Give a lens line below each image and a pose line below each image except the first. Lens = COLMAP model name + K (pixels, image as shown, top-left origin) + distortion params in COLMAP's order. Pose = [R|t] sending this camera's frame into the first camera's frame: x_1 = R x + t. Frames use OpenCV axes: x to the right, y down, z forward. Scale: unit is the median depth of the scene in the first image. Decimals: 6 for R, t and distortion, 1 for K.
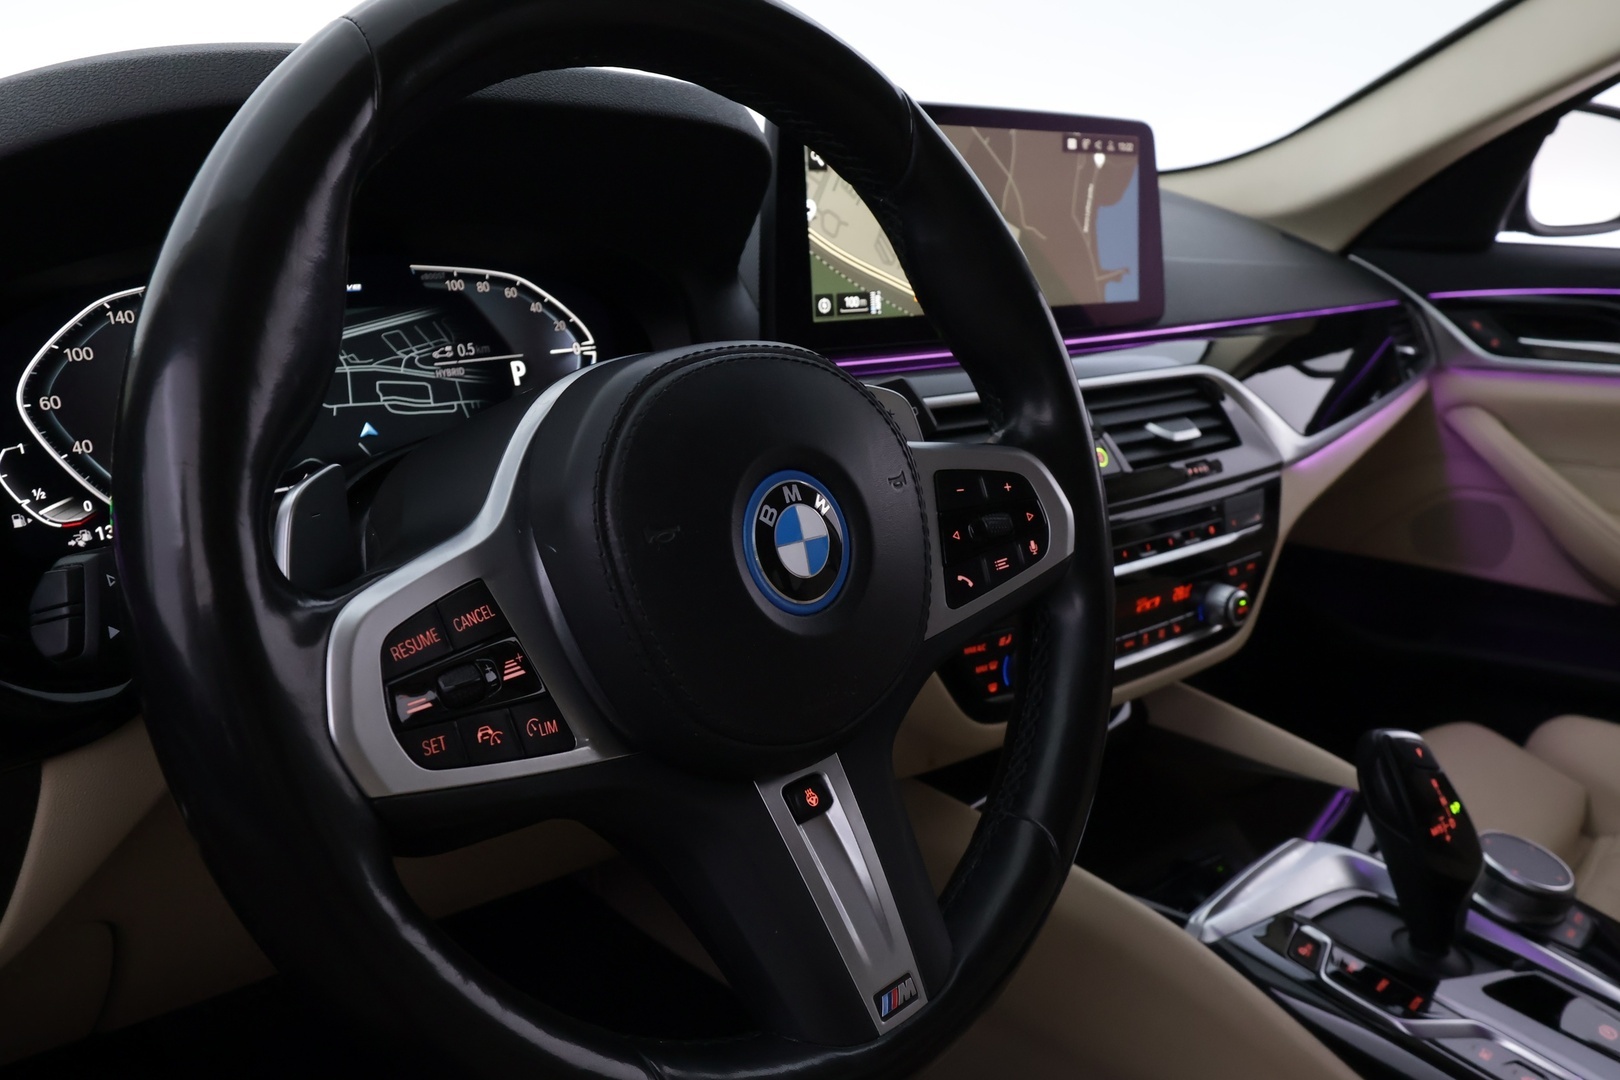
lens RADIAL K [[1260.7, 0, 819.3], [0, 1260.7, 539.4], [0, 0, 1]] dist [-0.001021, 0.008917]
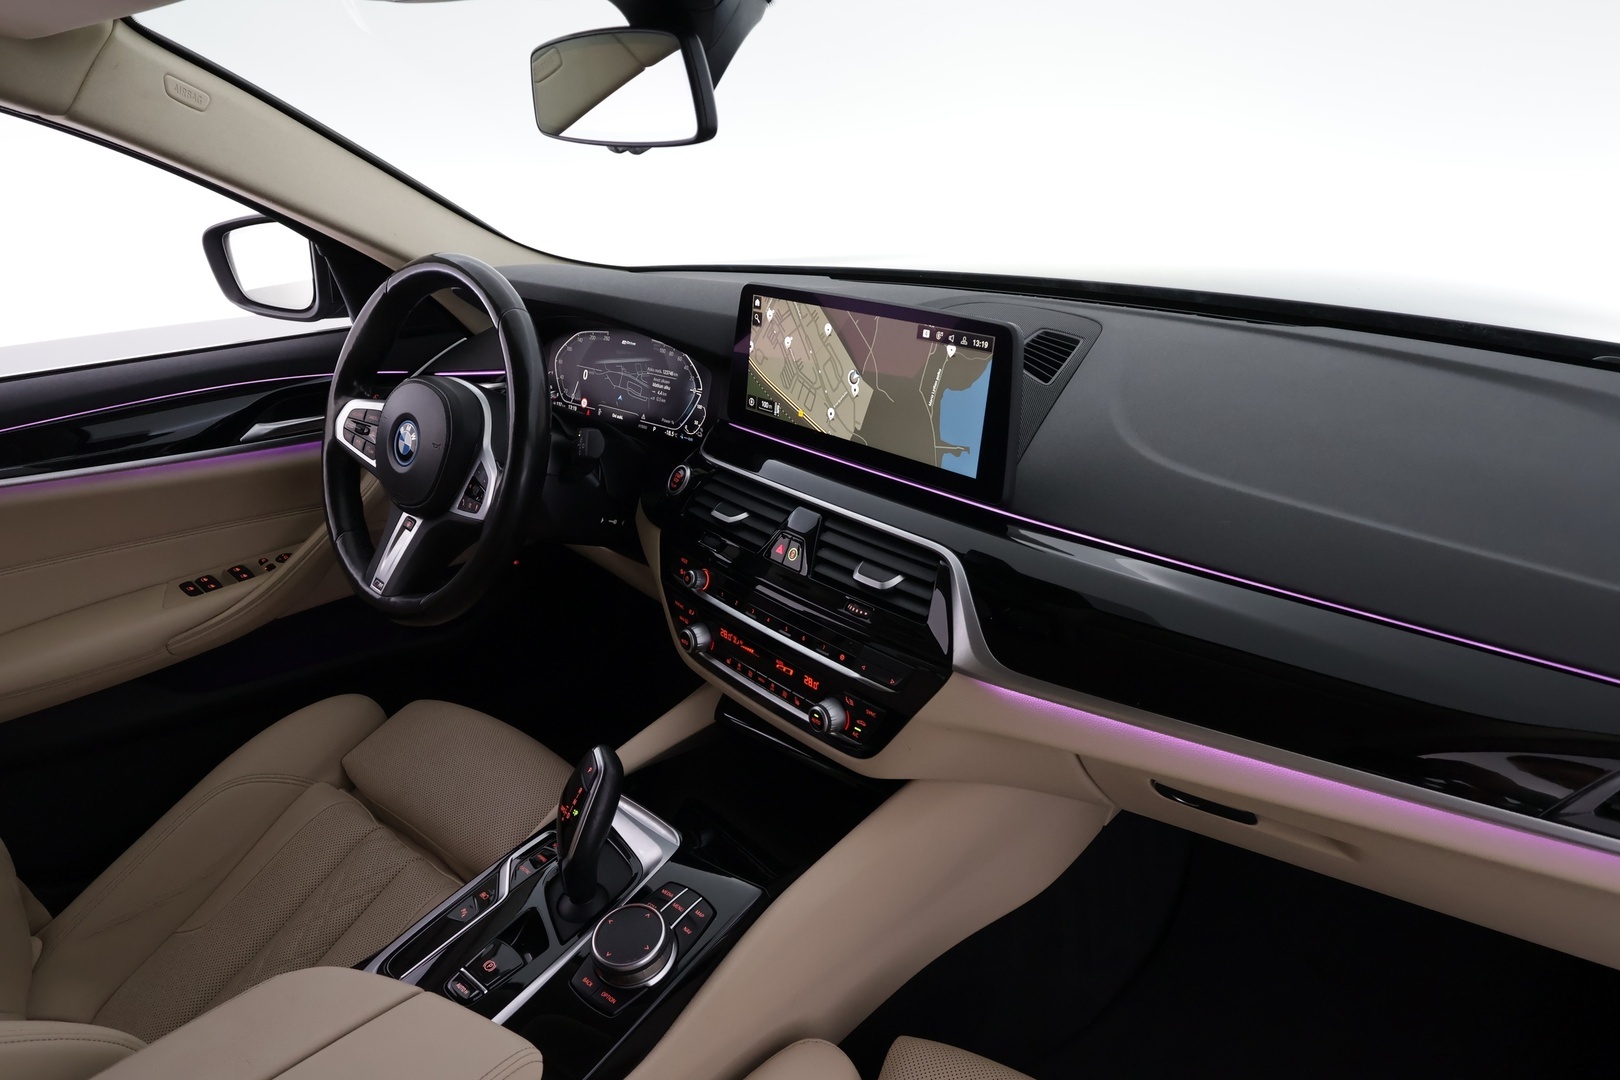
lens RADIAL K [[1039.7, 0, 808.3], [0, 1039.7, 543.2], [0, 0, 1]] dist [0.005524, 0.000147]
pose [[0.028267, 0.349422, -0.936539, 1.678106], [-0.270130, 0.904724, 0.329399, -0.595257], [0.962409, 0.243677, 0.119963, 1.128296]]
